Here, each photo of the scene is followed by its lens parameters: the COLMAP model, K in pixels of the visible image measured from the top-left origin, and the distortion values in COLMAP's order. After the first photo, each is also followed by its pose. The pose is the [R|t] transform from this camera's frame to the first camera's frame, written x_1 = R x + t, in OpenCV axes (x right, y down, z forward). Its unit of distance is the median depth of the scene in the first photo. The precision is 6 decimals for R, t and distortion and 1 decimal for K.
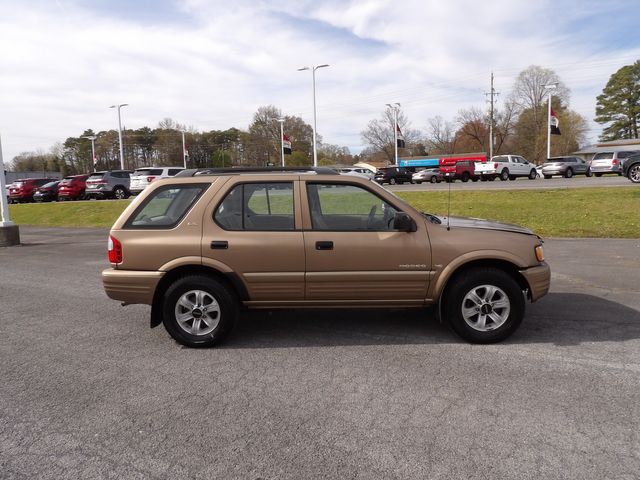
lens RADIAL K [[452.2, 0, 322.0], [0, 452.2, 235.3], [0, 0, 1]] dist [-0.021497, 0.032090]
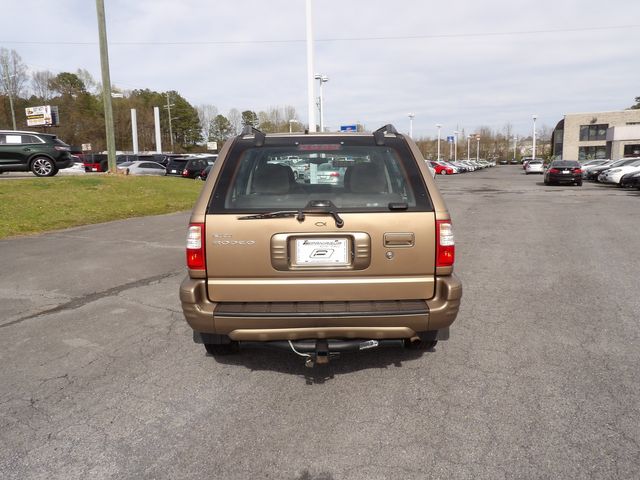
lens RADIAL K [[452.2, 0, 323.9], [0, 452.2, 237.8], [0, 0, 1]] dist [-0.021497, 0.032090]
pose [[-0.060069, -0.134526, 0.989088, -0.131585], [0.140104, 0.979932, 0.141789, -0.010750], [-0.988313, 0.147092, -0.040016, 0.148157]]
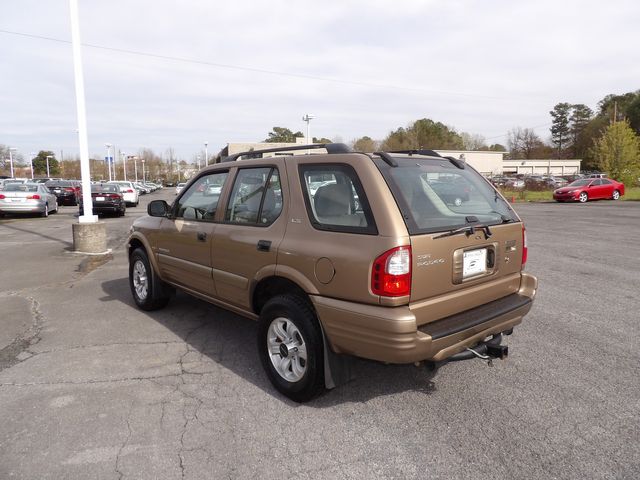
lens RADIAL K [[452.2, 0, 321.8], [0, 452.2, 236.3], [0, 0, 1]] dist [-0.021497, 0.032090]
pose [[-0.700276, -0.054448, 0.711792, -0.096966], [0.111717, 0.976443, 0.184602, -0.021139], [-0.705076, 0.208792, -0.677697, 0.221188]]
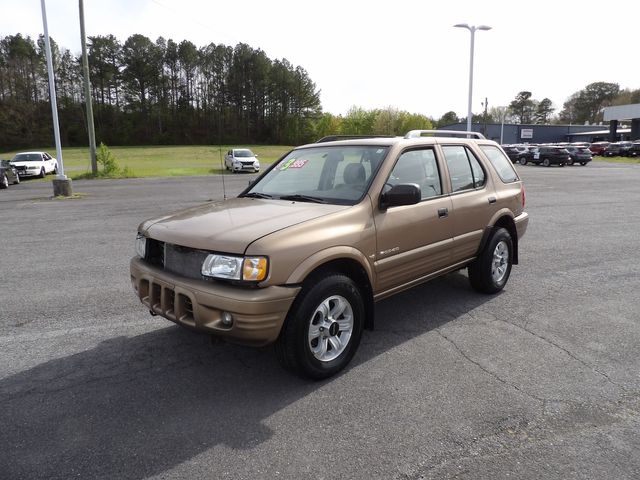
lens RADIAL K [[452.2, 0, 325.8], [0, 452.2, 237.4], [0, 0, 1]] dist [-0.021497, 0.032090]
pose [[-0.647040, 0.170833, -0.743071, 0.106595], [-0.058567, 0.960561, 0.271833, -0.026720], [0.760203, 0.219407, -0.611516, 0.214498]]
